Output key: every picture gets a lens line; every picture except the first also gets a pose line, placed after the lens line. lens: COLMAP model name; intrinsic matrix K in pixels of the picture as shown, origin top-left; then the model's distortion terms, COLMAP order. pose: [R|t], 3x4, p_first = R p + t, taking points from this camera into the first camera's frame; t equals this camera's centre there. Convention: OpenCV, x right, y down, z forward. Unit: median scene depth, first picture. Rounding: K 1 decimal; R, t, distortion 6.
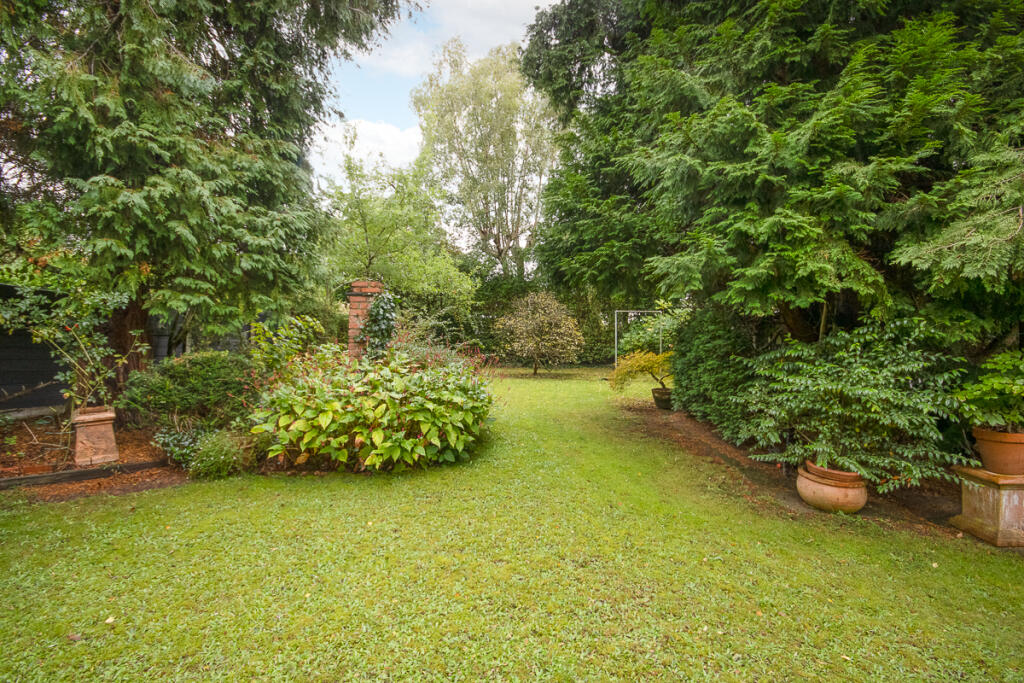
lens RADIAL K [[483.4, 0, 517.4], [0, 483.4, 344.0], [0, 0, 1]] dist [0.002747, 0.000362]
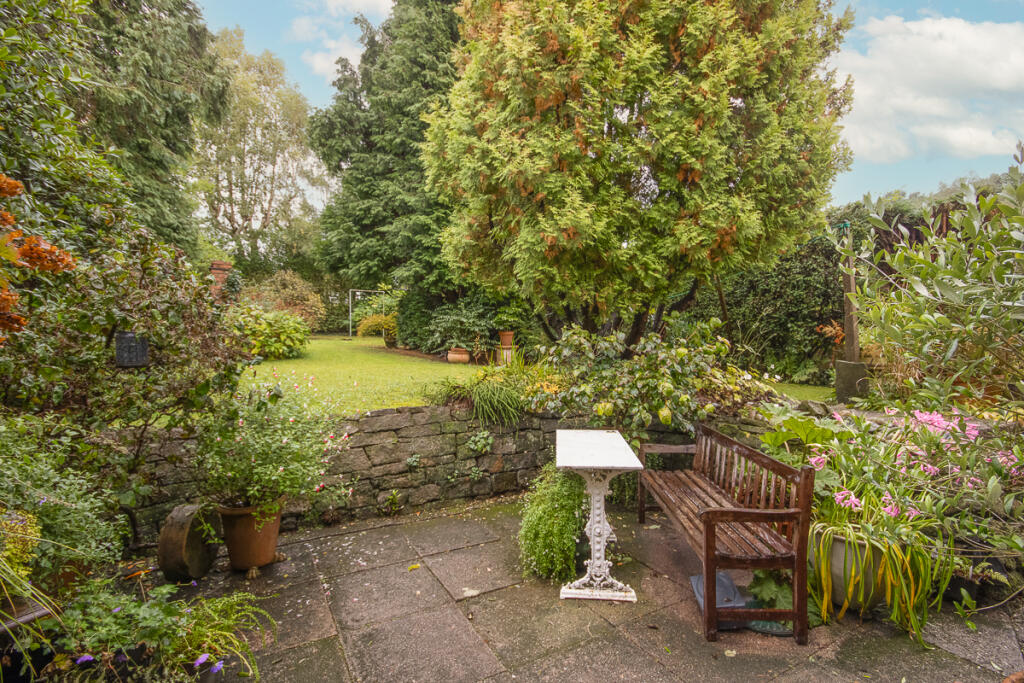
lens RADIAL K [[483.4, 0, 517.4], [0, 483.4, 344.0], [0, 0, 1]] dist [0.002747, 0.000362]
pose [[0.835623, -0.007046, 0.549259, -0.540667], [-0.011121, 0.999496, 0.029740, 0.134953], [-0.549191, -0.030960, 0.835123, -1.377406]]
